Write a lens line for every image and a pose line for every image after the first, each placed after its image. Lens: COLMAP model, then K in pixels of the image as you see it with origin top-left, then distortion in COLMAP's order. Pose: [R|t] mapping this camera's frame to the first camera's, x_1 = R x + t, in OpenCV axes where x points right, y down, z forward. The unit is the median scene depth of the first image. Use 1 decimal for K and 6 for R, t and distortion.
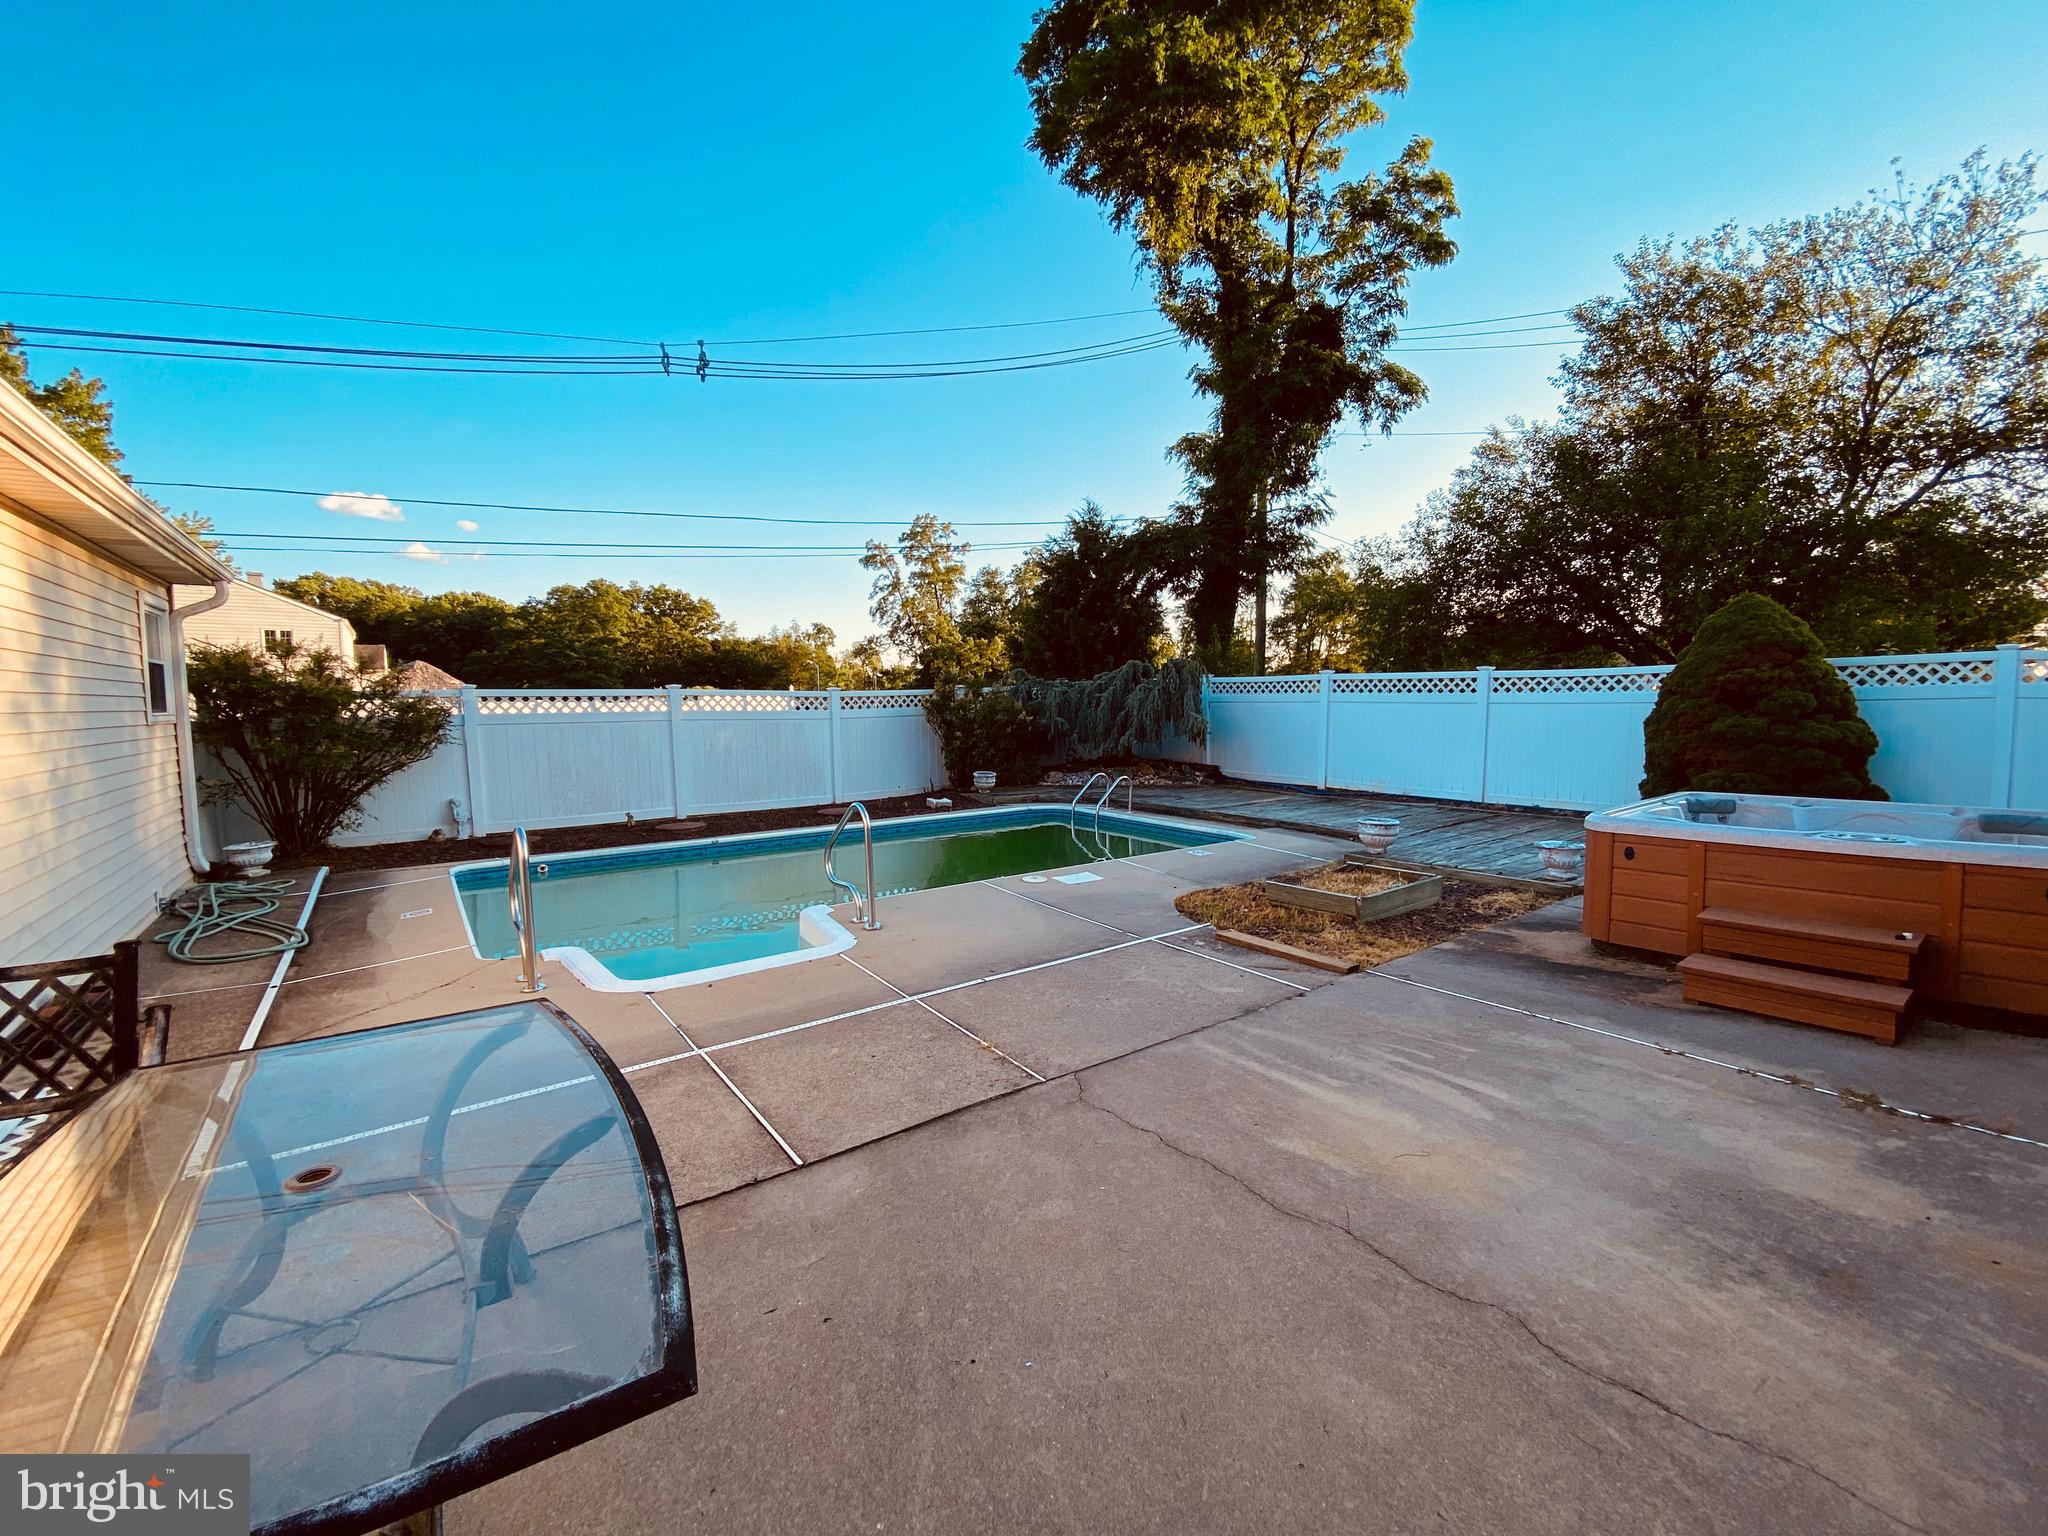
lens RADIAL K [[837.2, 0, 1031.9], [0, 837.2, 773.3], [0, 0, 1]] dist [0.008044, -0.000192]
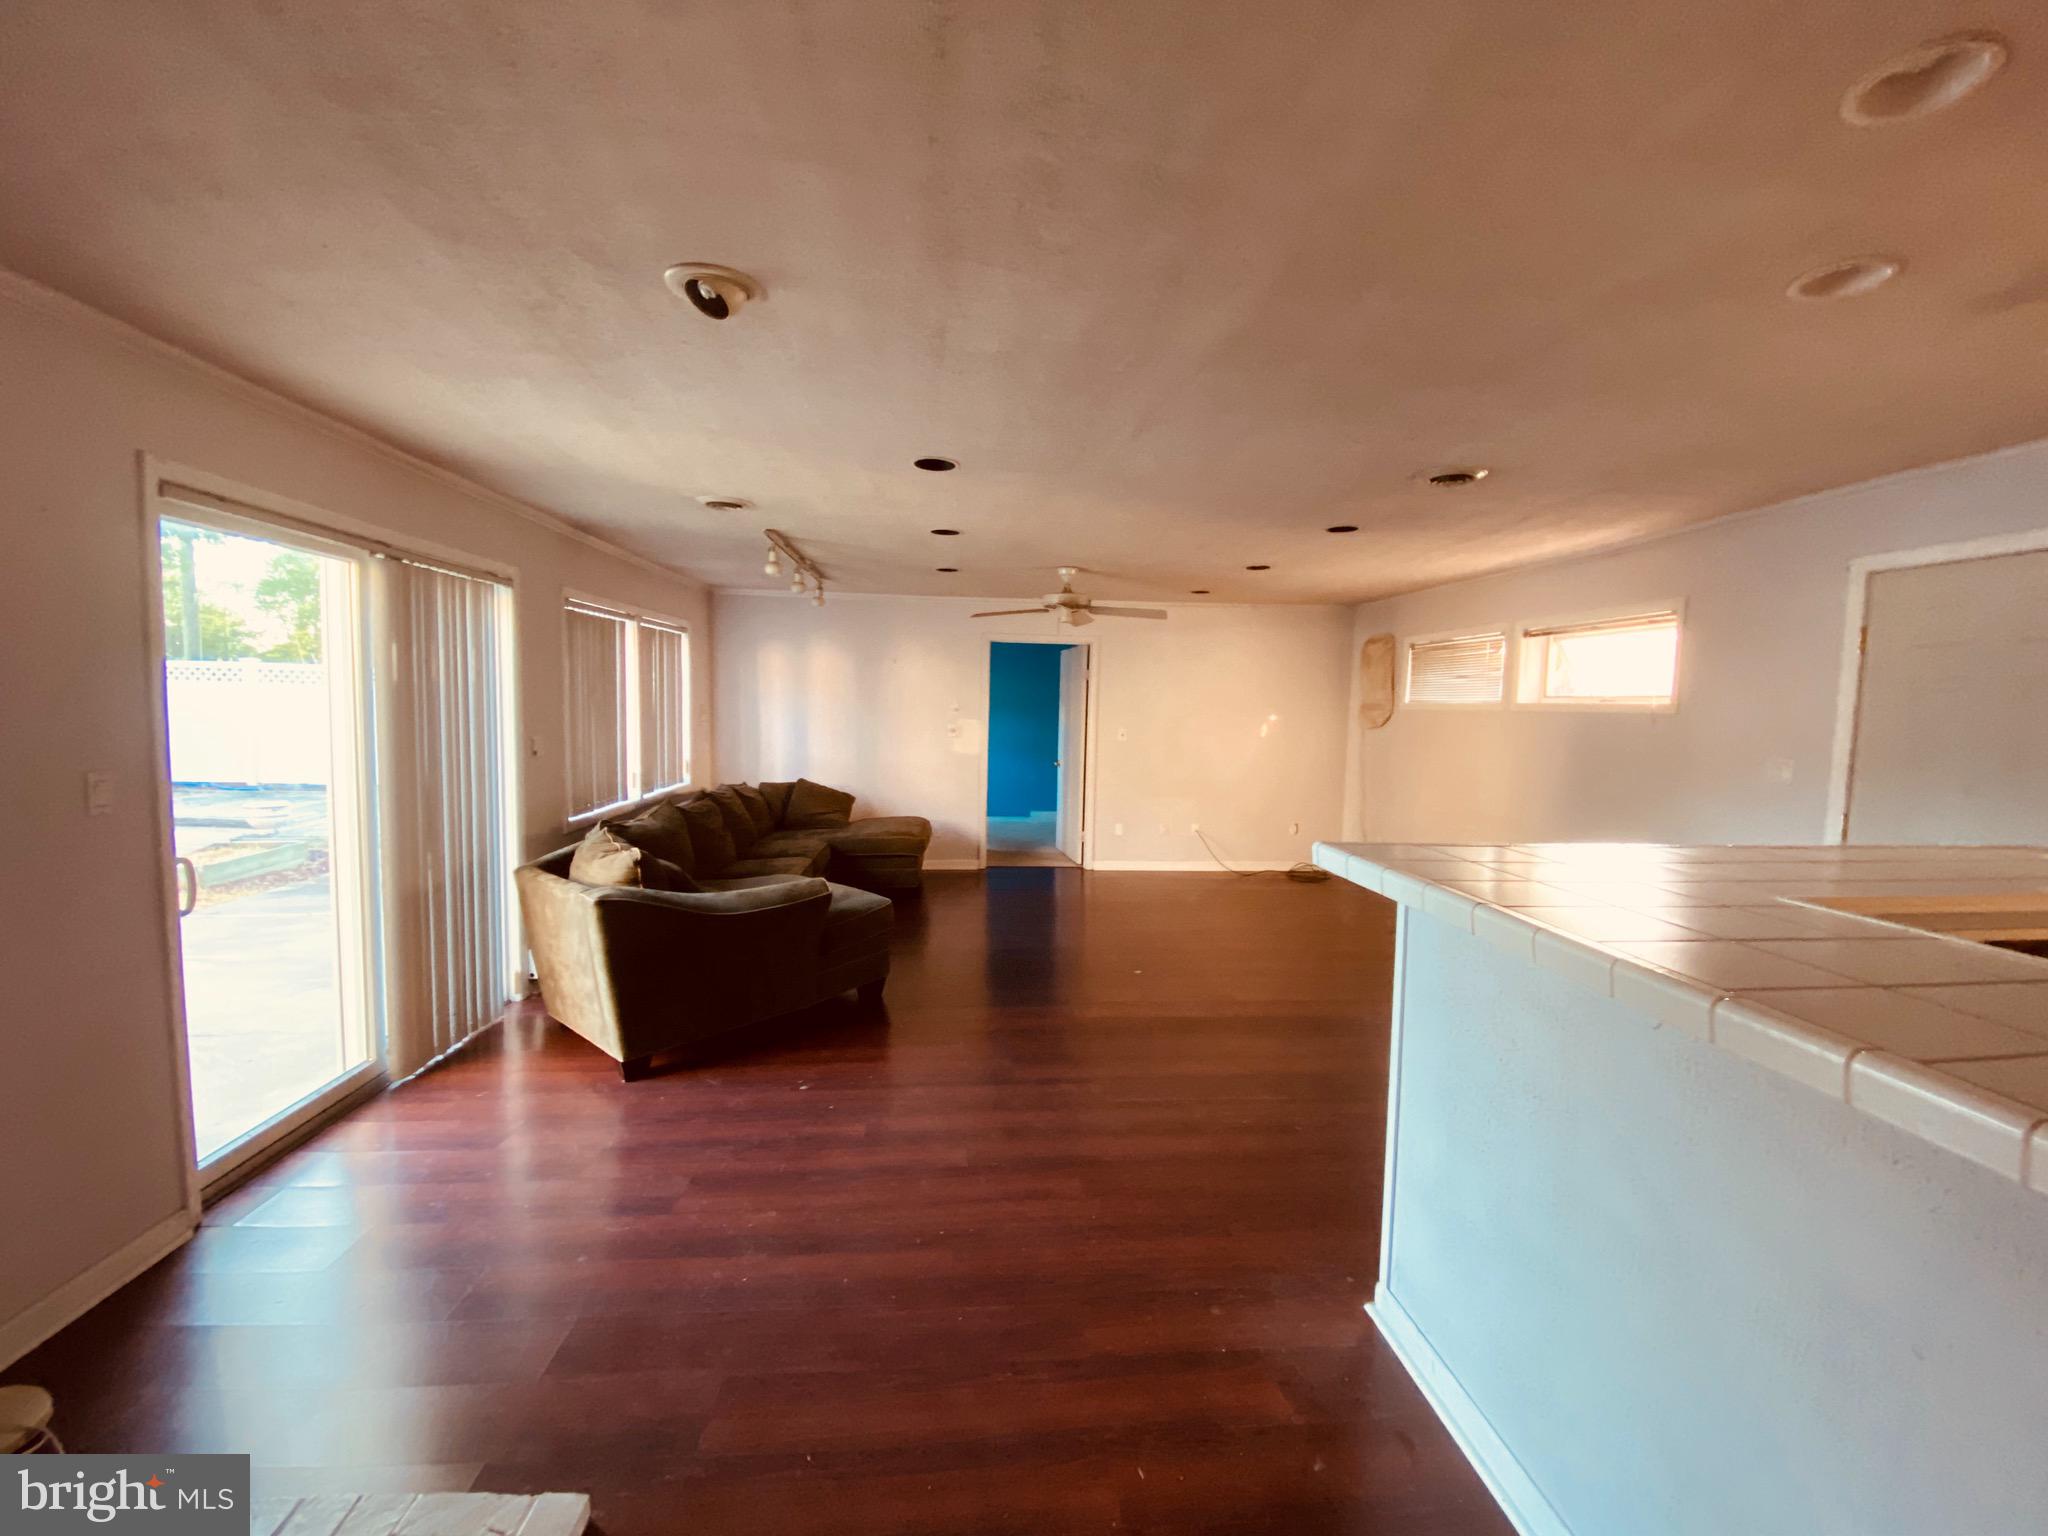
lens RADIAL K [[837.2, 0, 1031.9], [0, 837.2, 773.3], [0, 0, 1]] dist [0.008044, -0.000192]
pose [[0.526057, -0.050673, 0.848938, 0.032691], [0.048377, 0.998390, 0.029616, 0.044606], [-0.849072, 0.025489, 0.527661, -0.483583]]
